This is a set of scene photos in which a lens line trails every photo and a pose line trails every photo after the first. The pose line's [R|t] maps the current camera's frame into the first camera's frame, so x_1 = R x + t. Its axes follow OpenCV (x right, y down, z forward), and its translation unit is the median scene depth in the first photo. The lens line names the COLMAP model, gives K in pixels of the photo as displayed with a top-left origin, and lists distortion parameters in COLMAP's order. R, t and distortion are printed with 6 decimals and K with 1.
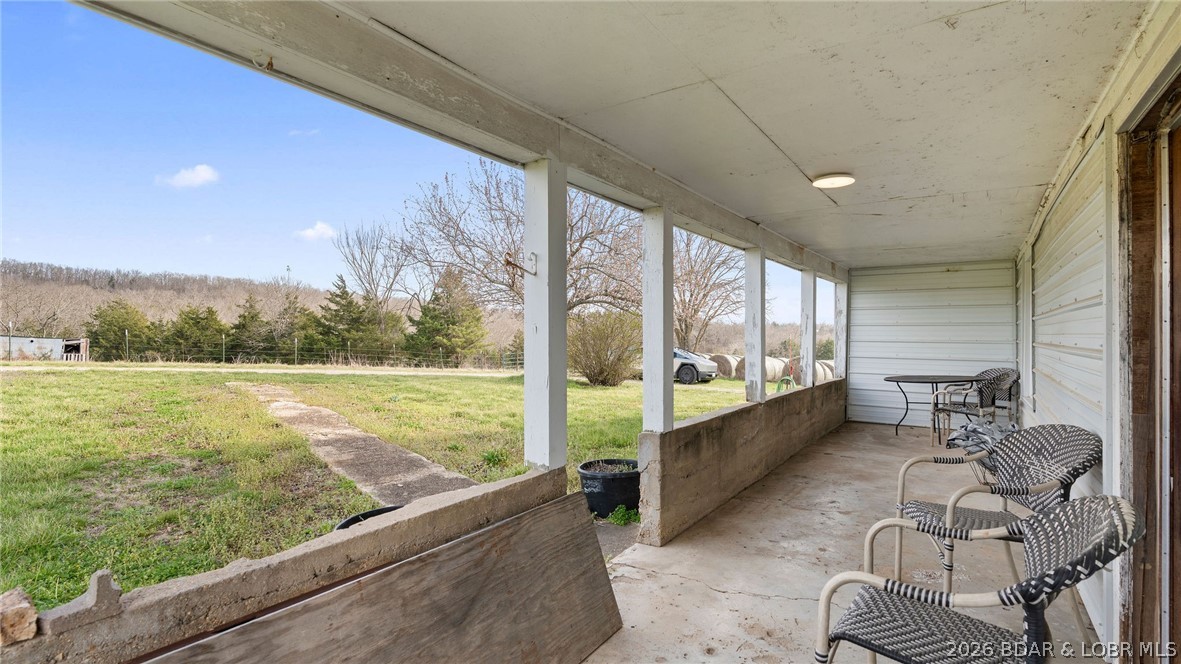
lens RADIAL K [[546.3, 0, 590.2], [0, 546.3, 332.9], [0, 0, 1]] dist [-0.002823, -0.000283]
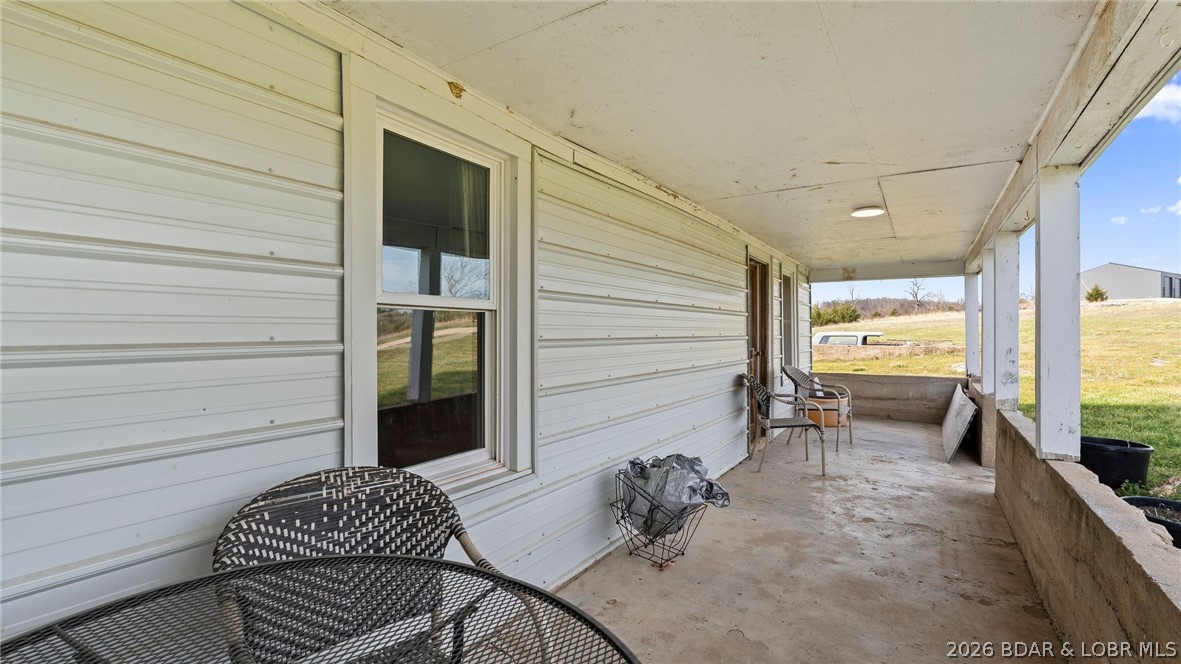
lens RADIAL K [[546.3, 0, 590.9], [0, 546.3, 332.2], [0, 0, 1]] dist [-0.002823, -0.000283]
pose [[-0.998410, 0.000882, -0.056357, 0.975142], [0.001098, 0.999992, -0.003797, 0.007828], [0.056353, -0.003853, -0.998403, 1.870957]]
